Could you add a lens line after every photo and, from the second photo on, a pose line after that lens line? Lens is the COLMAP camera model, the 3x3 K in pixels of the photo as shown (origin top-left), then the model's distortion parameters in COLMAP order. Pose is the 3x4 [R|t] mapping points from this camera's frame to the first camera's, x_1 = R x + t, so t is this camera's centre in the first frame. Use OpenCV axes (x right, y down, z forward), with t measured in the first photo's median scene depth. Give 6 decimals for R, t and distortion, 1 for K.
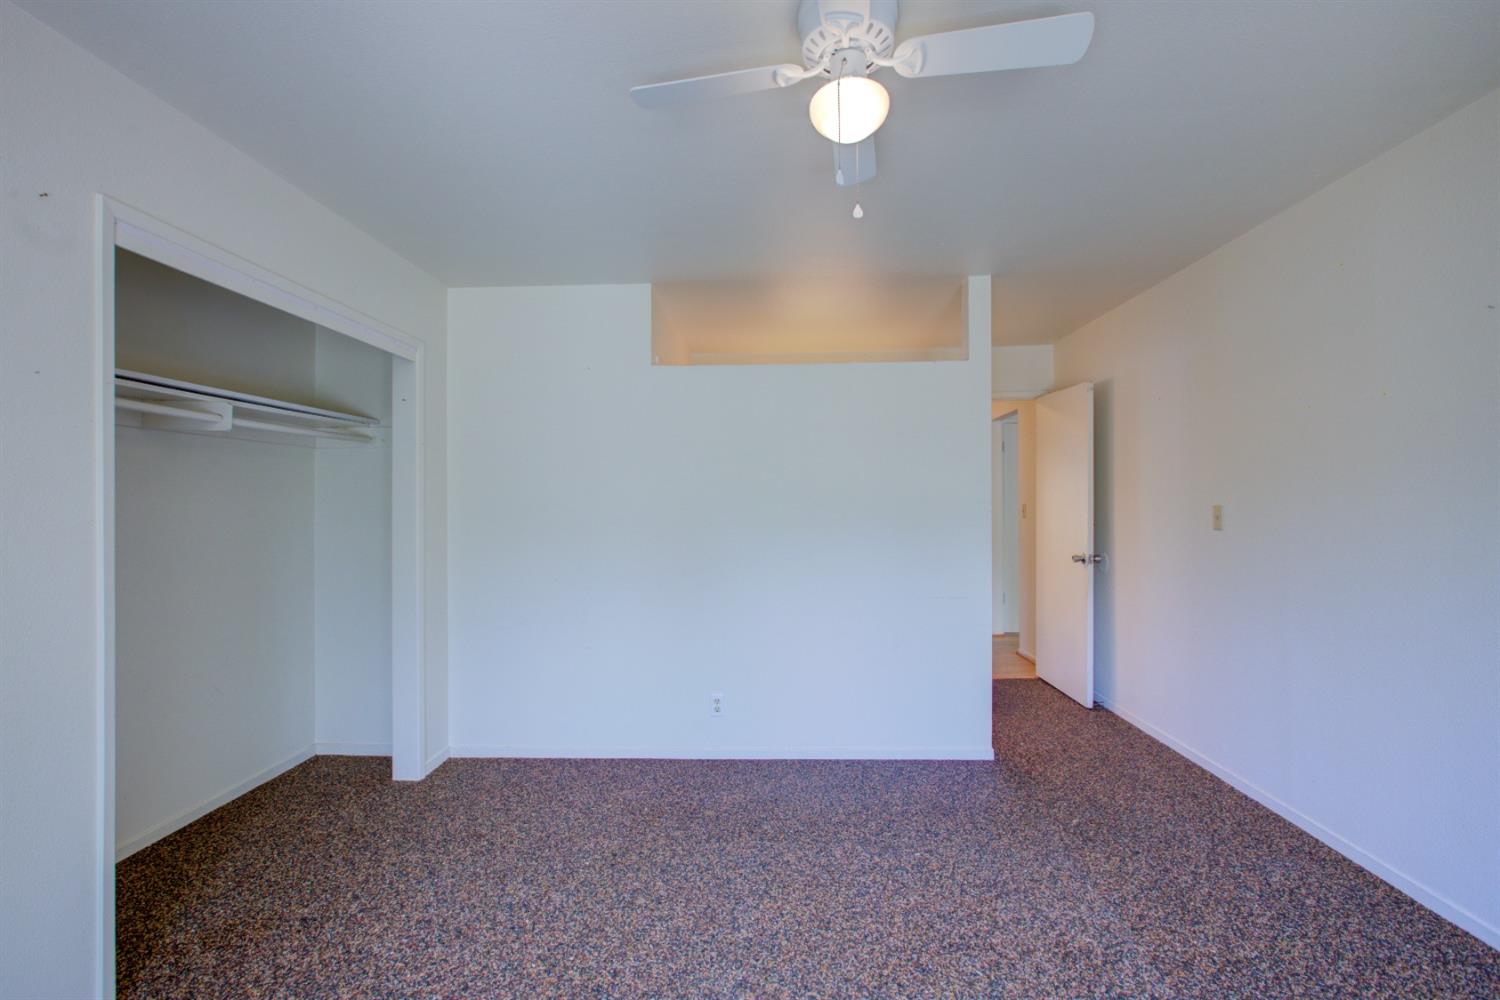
lens RADIAL K [[687.6, 0, 740.4], [0, 687.6, 501.7], [0, 0, 1]] dist [0.000212, 0.001463]
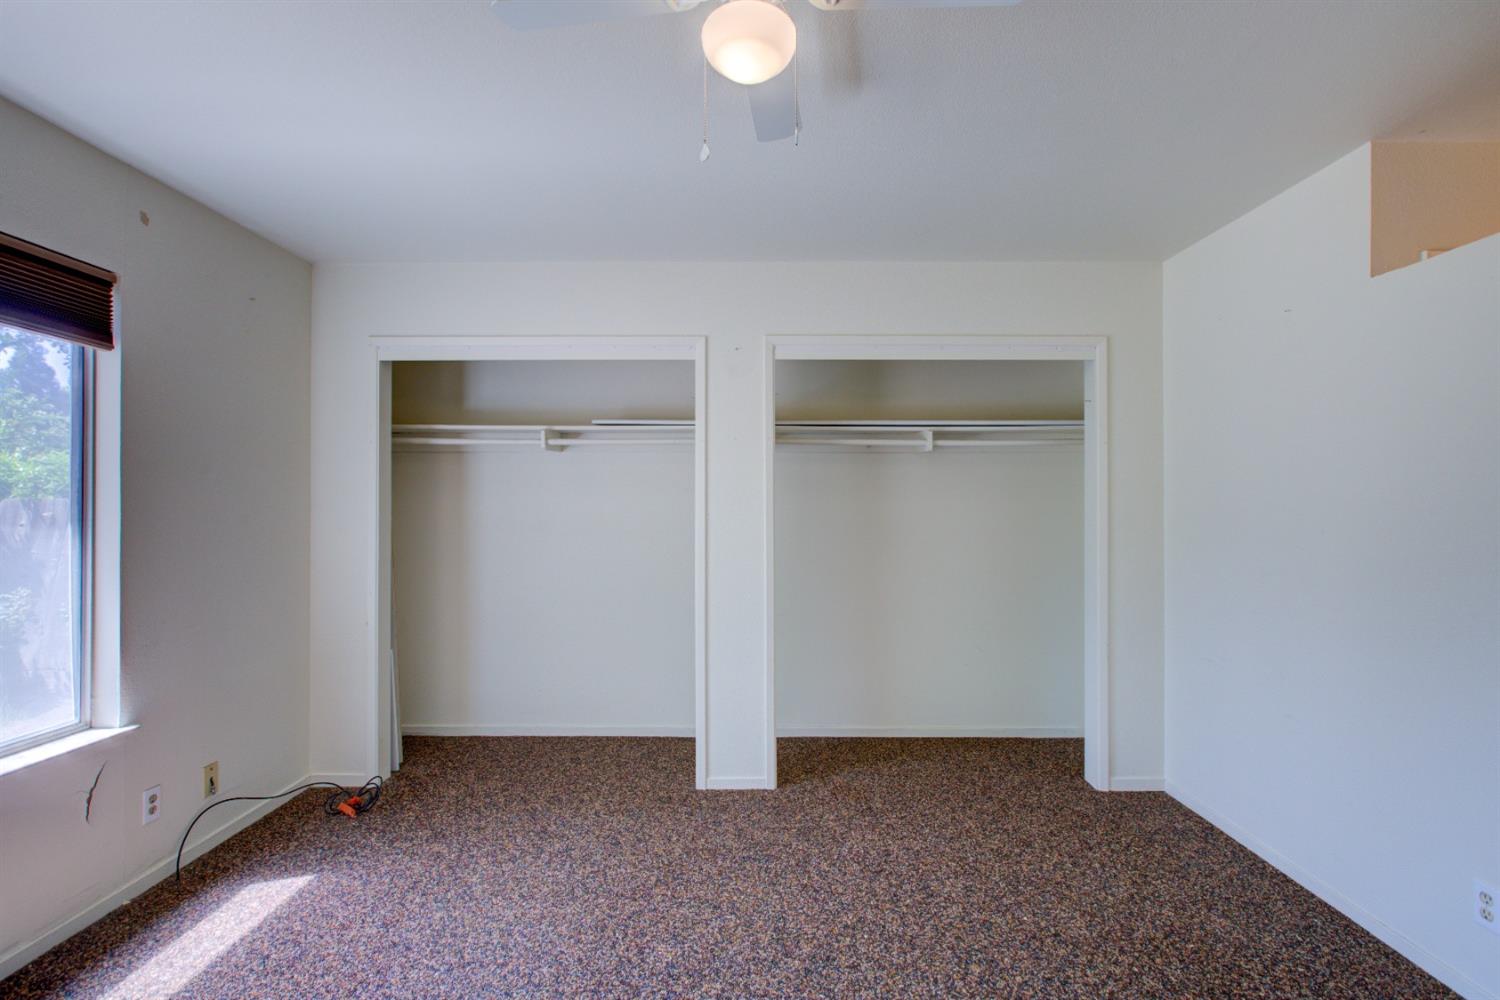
lens RADIAL K [[687.6, 0, 741.6], [0, 687.6, 500.2], [0, 0, 1]] dist [0.000212, 0.001463]
pose [[0.039698, -0.000858, -0.999211, 0.549343], [0.001985, 0.999998, -0.000780, -0.003699], [0.999210, -0.001953, 0.039699, 0.526416]]
